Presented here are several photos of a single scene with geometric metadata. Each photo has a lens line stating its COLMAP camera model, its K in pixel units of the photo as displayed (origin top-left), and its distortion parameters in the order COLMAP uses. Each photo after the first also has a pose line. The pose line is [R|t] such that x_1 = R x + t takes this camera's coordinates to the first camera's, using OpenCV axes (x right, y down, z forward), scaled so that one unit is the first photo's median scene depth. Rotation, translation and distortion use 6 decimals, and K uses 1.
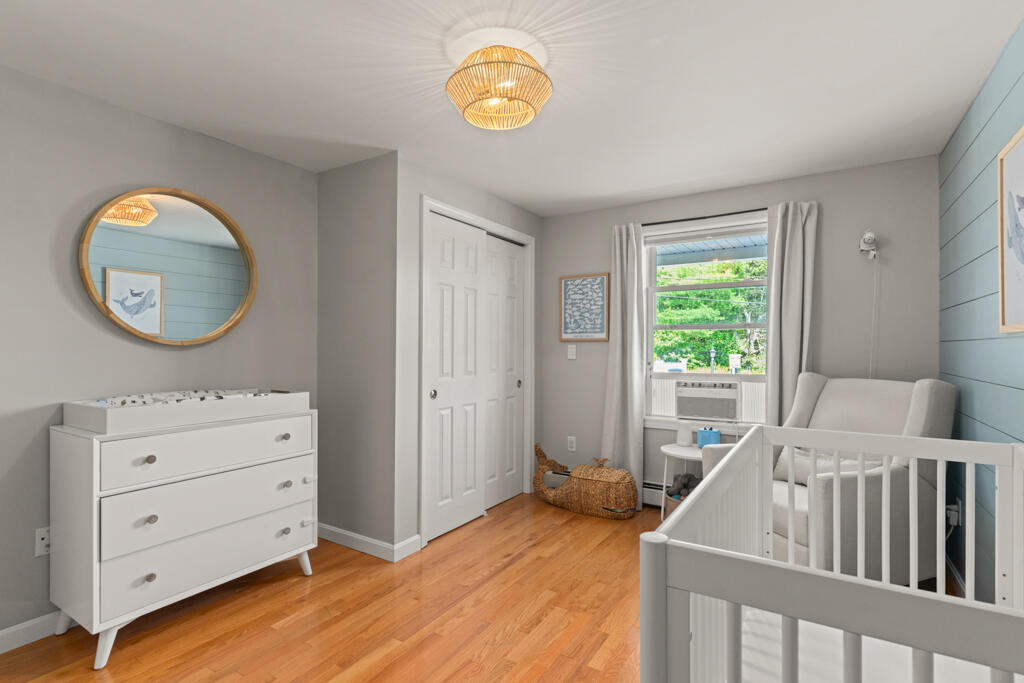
lens RADIAL K [[497.2, 0, 513.3], [0, 497.2, 349.5], [0, 0, 1]] dist [0.000367, 0.000217]
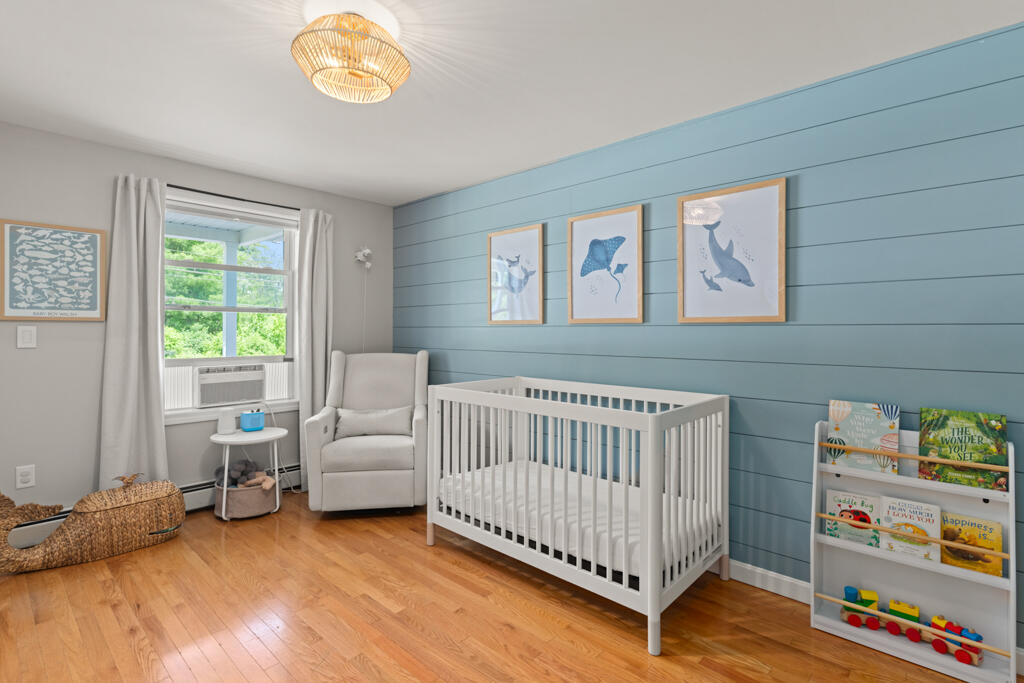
lens RADIAL K [[497.2, 0, 517.0], [0, 497.2, 333.2], [0, 0, 1]] dist [0.000367, 0.000217]
pose [[0.165415, -0.003997, 0.986216, -0.443358], [-0.000189, 0.999992, 0.004085, -0.002903], [-0.986224, -0.000862, 0.165413, 0.260693]]
